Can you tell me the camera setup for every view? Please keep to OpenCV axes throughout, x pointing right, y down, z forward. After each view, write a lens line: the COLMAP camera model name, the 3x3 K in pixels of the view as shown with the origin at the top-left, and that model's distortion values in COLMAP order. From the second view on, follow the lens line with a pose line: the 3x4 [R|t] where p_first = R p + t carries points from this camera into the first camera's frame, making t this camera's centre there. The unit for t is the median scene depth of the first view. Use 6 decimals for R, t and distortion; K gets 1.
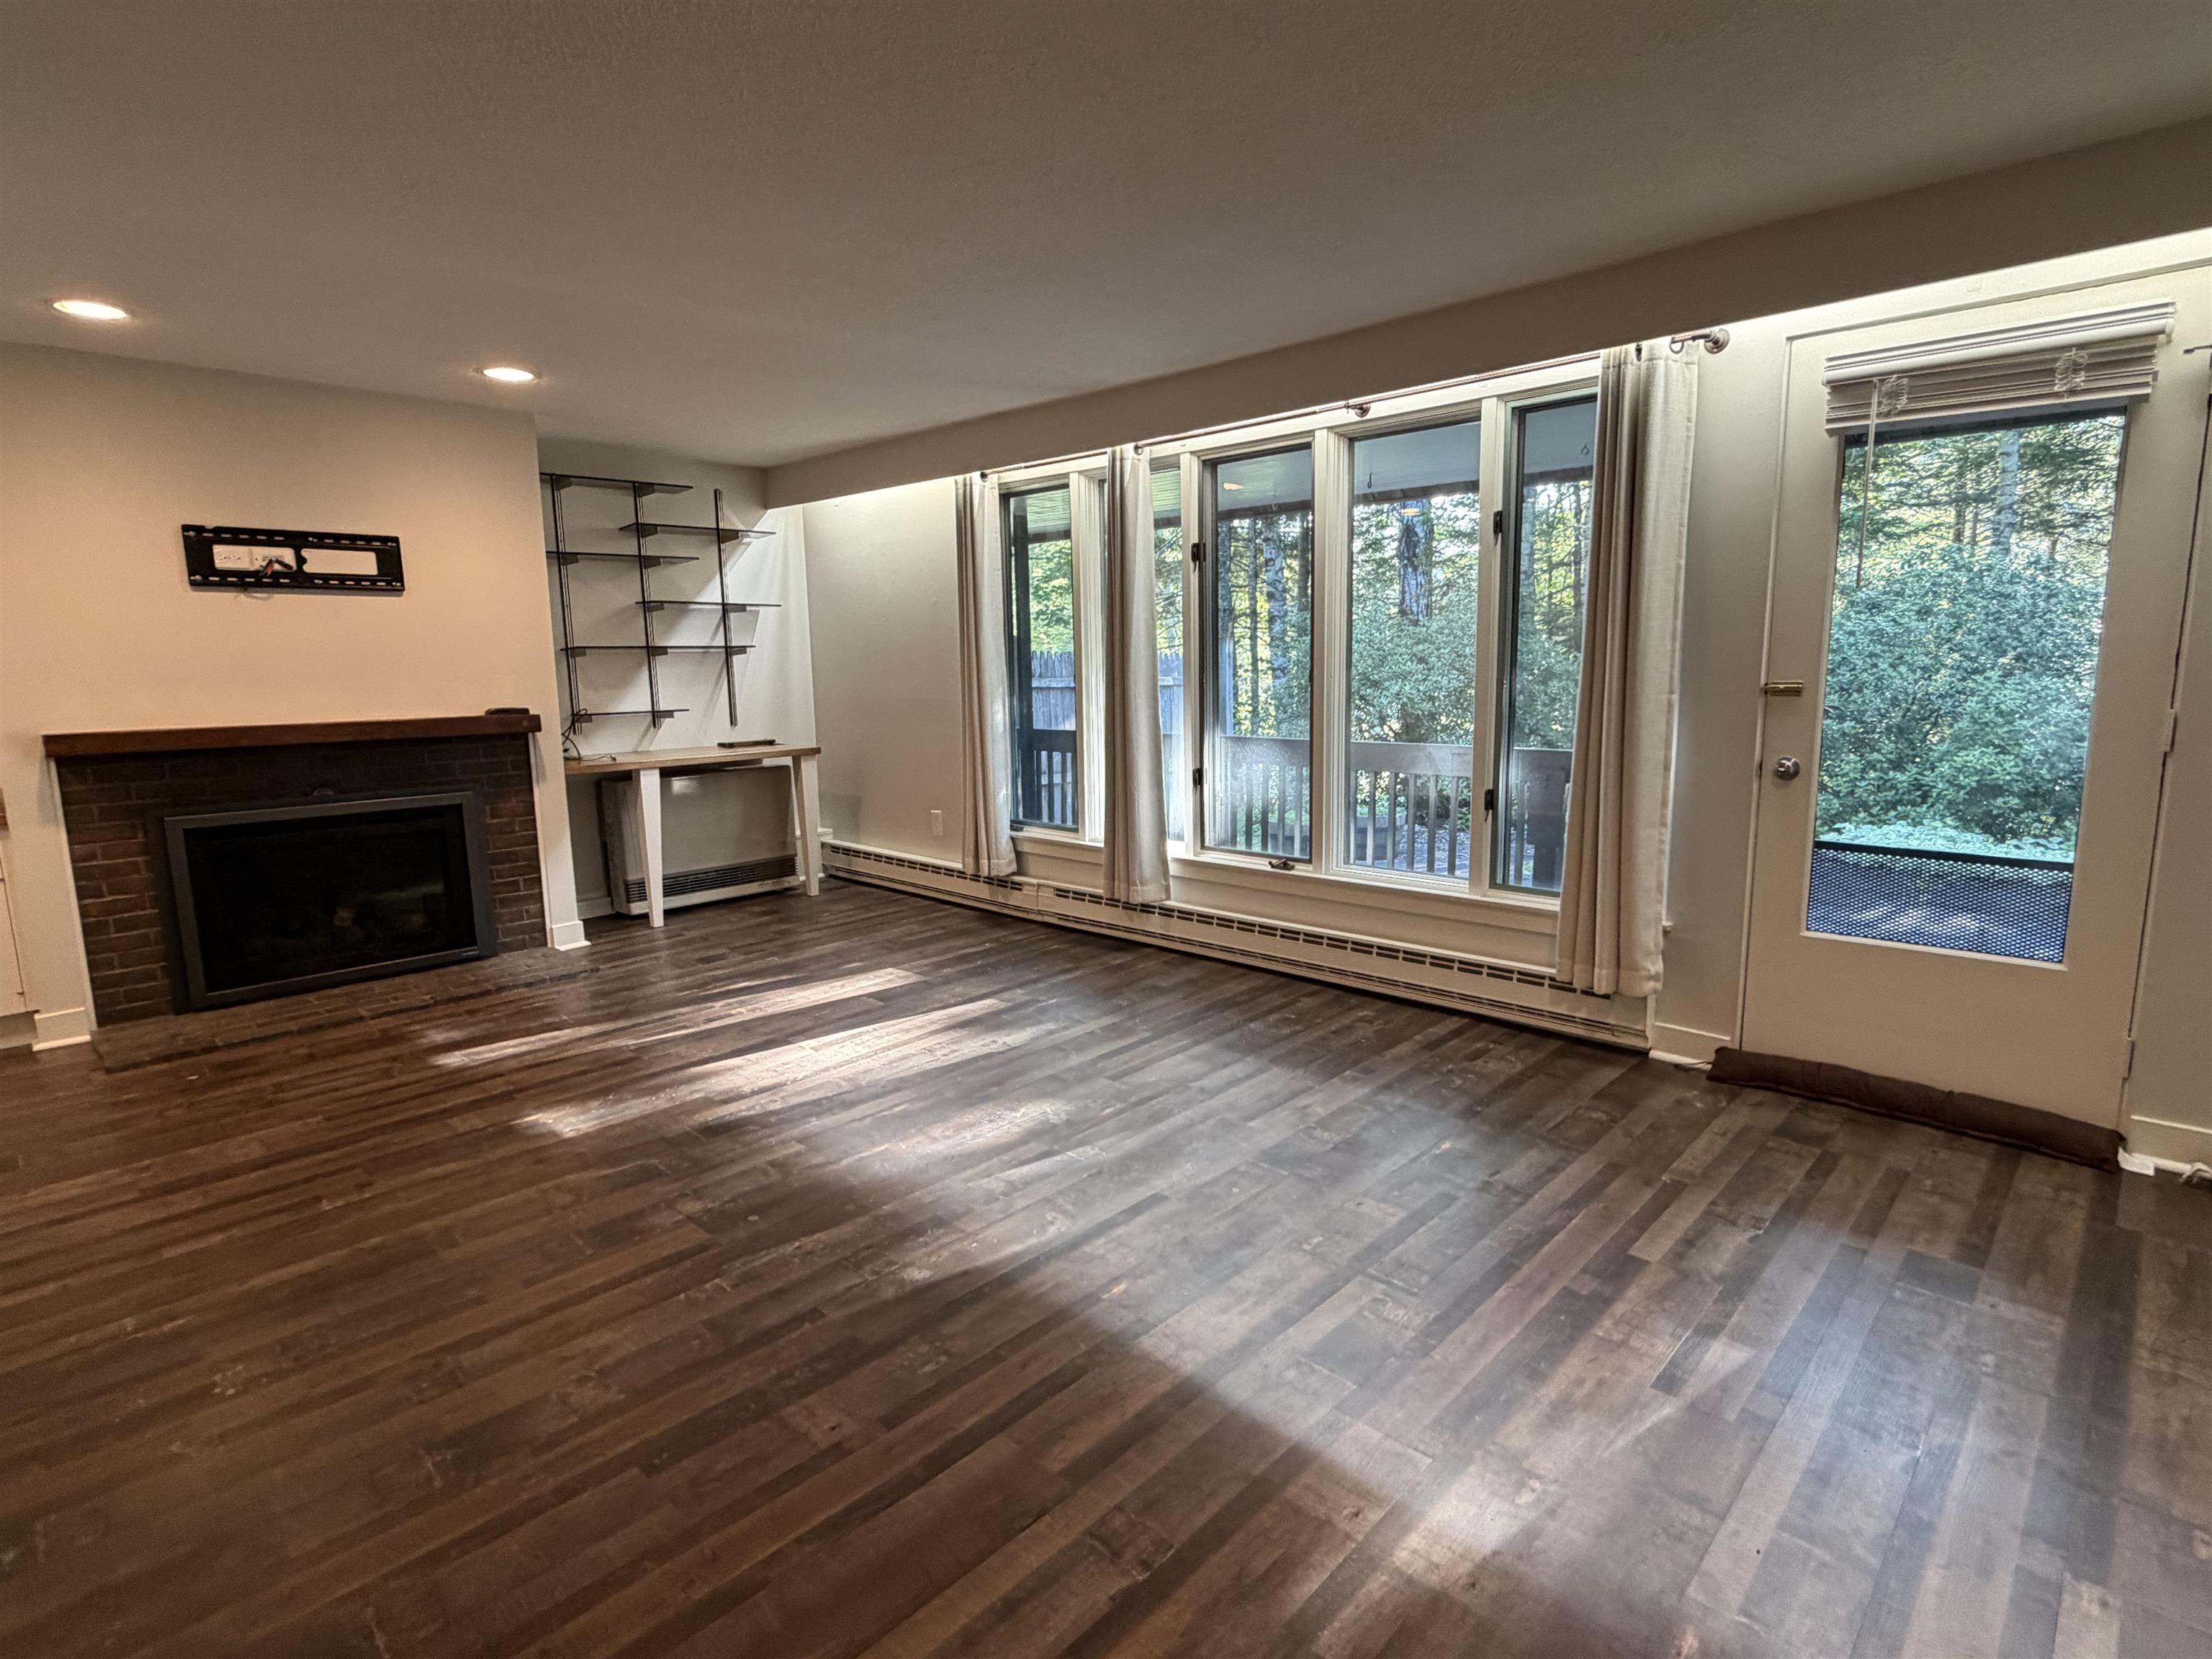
lens RADIAL K [[1109.9, 0, 1108.1], [0, 1109.9, 828.7], [0, 0, 1]] dist [-0.003001, 0.000070]
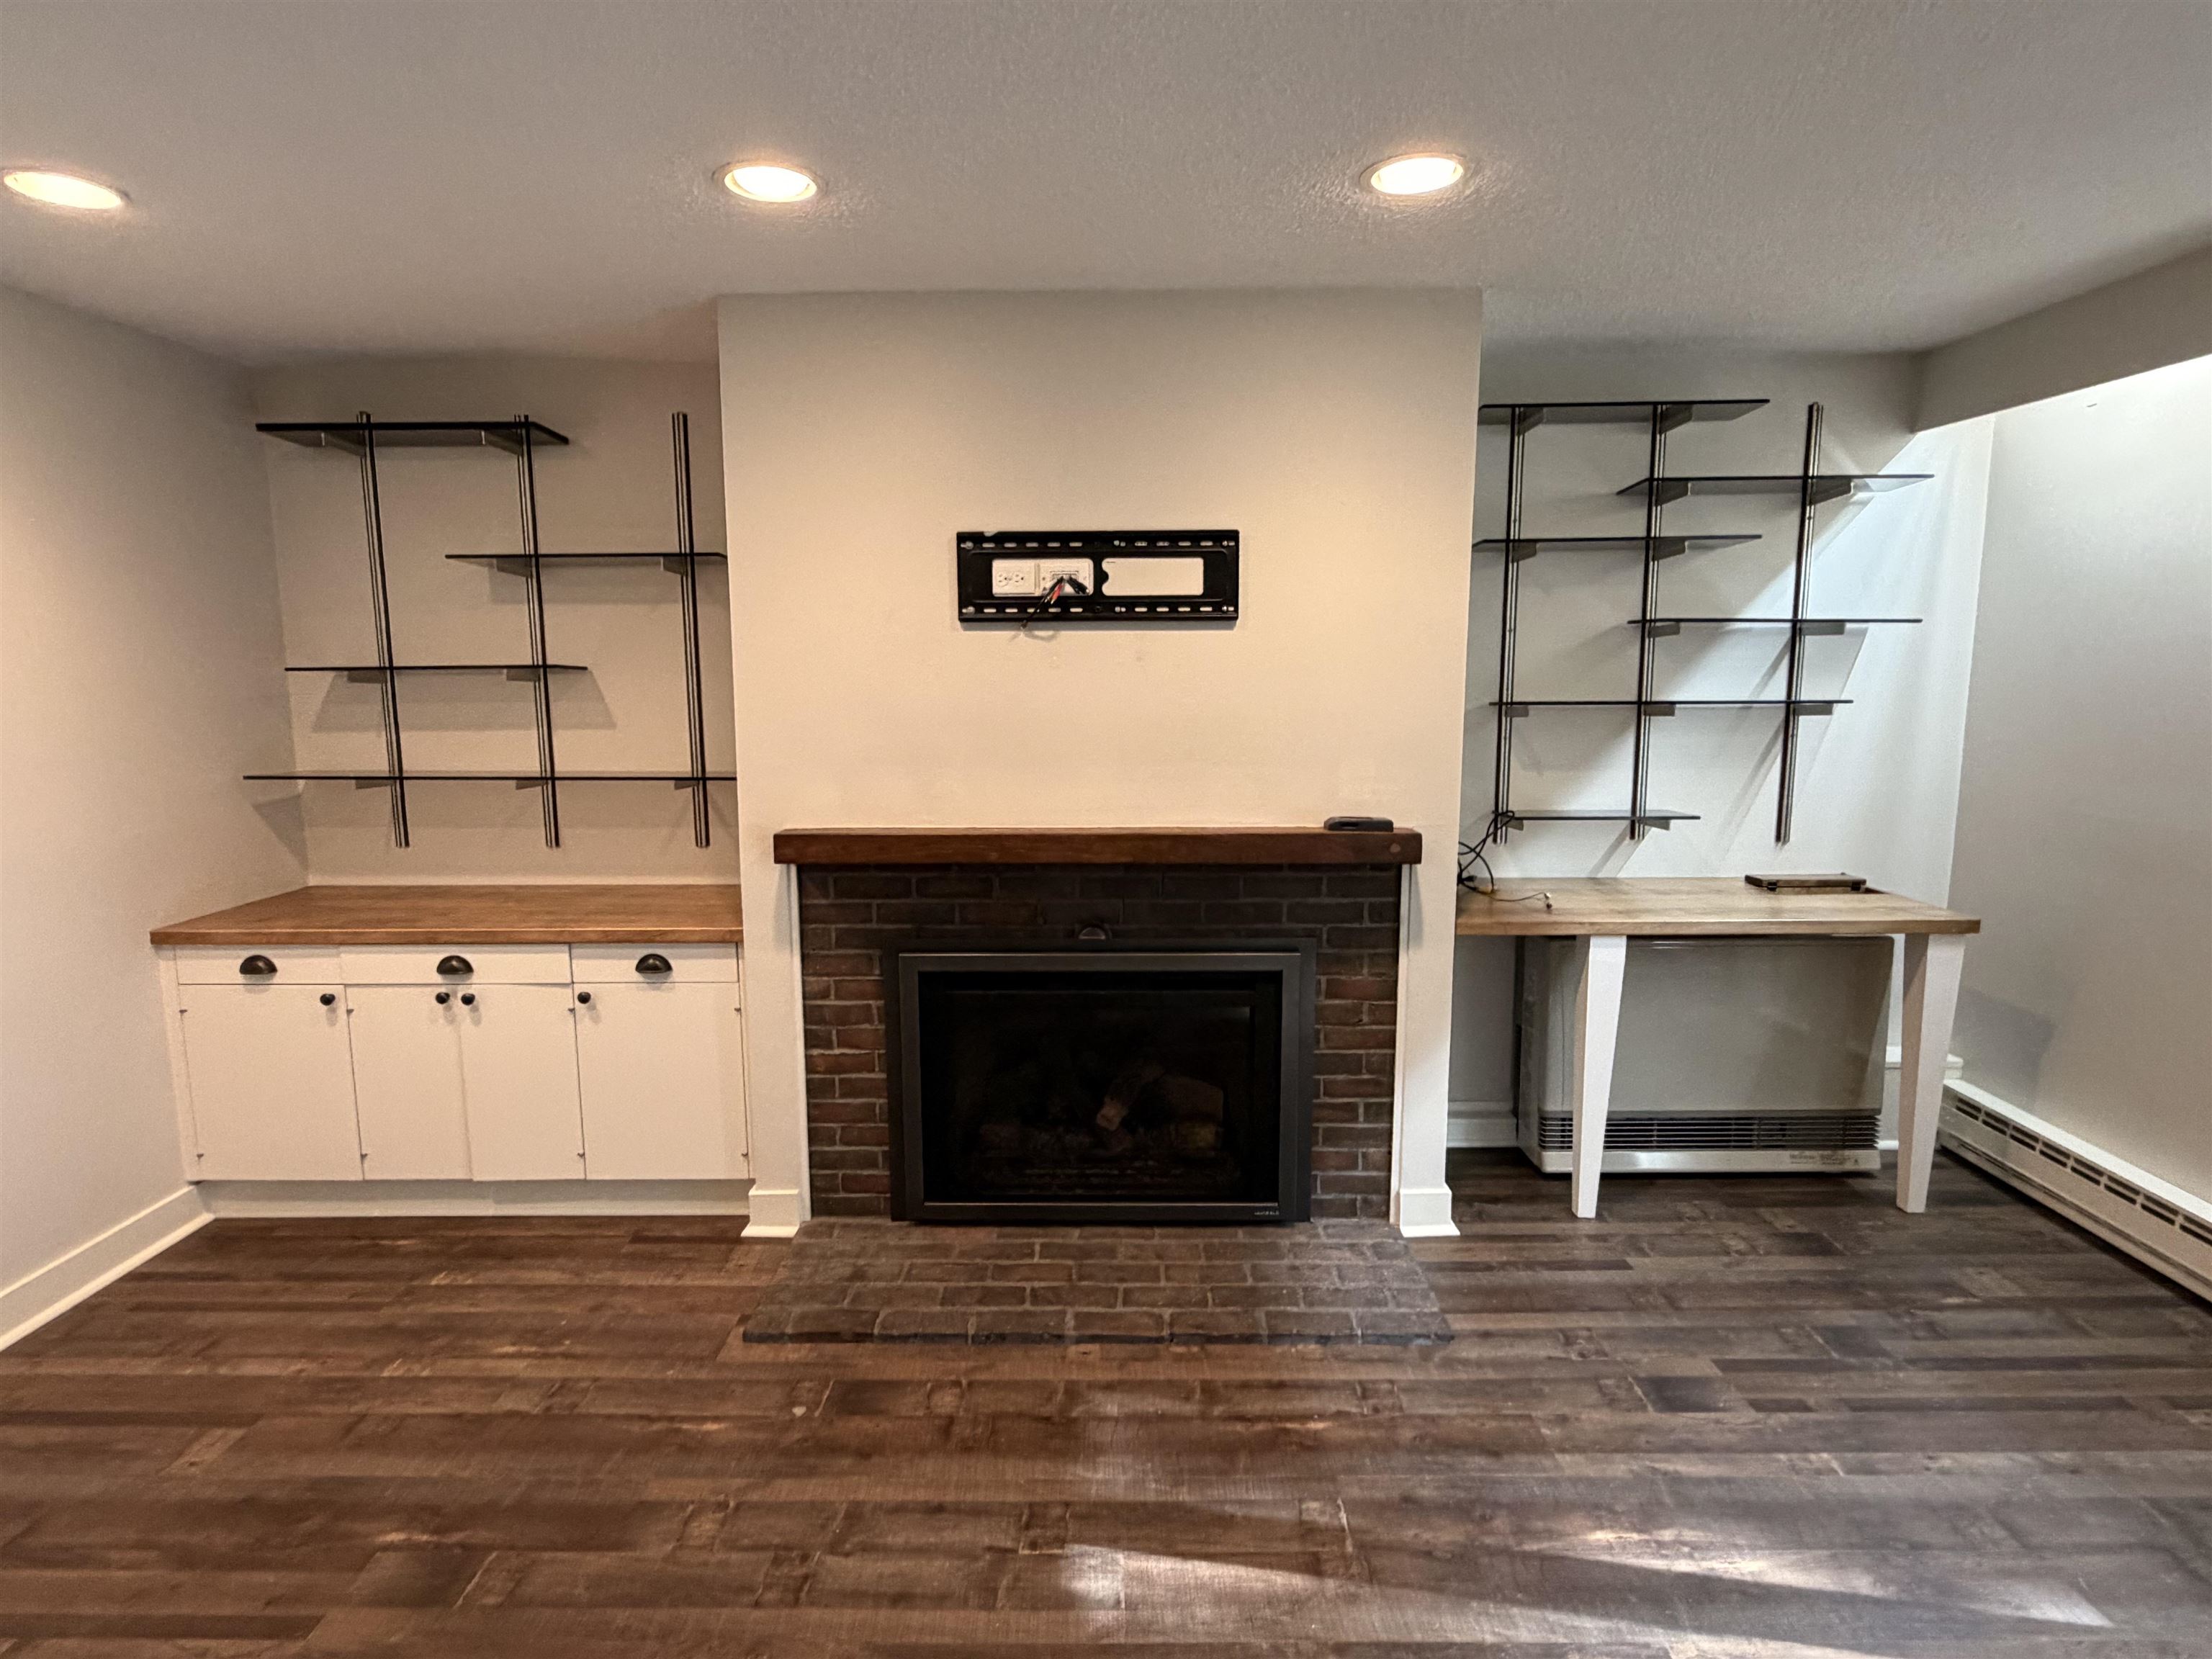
lens RADIAL K [[1162.3, 0, 1102.9], [0, 1162.3, 828.6], [0, 0, 1]] dist [0.000979, -0.000906]
pose [[0.679105, 0.117690, -0.724545, -0.190128], [-0.118056, 0.991725, 0.050436, -0.111774], [0.724485, 0.051286, 0.687380, 0.462815]]
